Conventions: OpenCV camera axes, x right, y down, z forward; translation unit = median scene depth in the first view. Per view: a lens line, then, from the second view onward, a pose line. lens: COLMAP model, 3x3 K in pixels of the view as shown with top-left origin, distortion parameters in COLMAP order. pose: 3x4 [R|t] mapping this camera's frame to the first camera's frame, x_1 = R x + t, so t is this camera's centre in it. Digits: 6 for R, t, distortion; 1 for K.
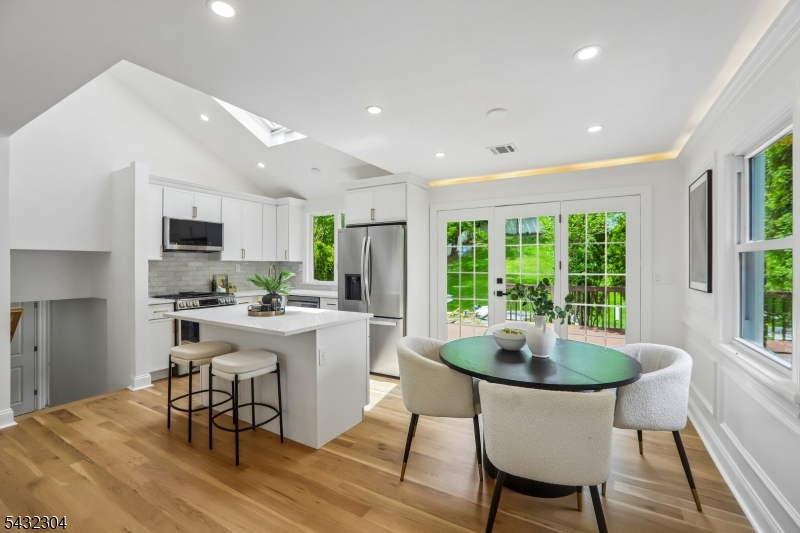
lens RADIAL K [[344.0, 0, 394.3], [0, 344.0, 265.5], [0, 0, 1]] dist [-0.003669, 0.005882]
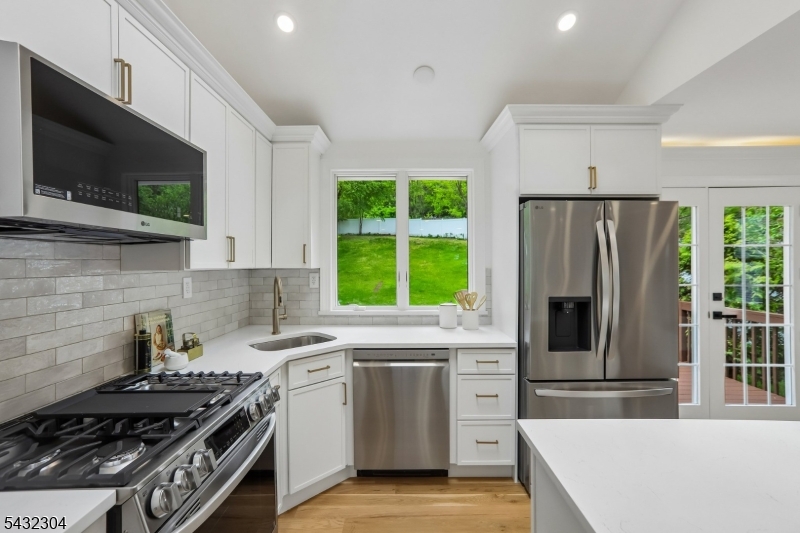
lens RADIAL K [[344.0, 0, 404.5], [0, 344.0, 265.4], [0, 0, 1]] dist [-0.003669, 0.005882]
pose [[0.854432, -0.003031, 0.519554, -0.492962], [0.003554, 0.999994, -0.000012, -0.017382], [-0.519551, 0.001857, 0.854438, 0.621400]]
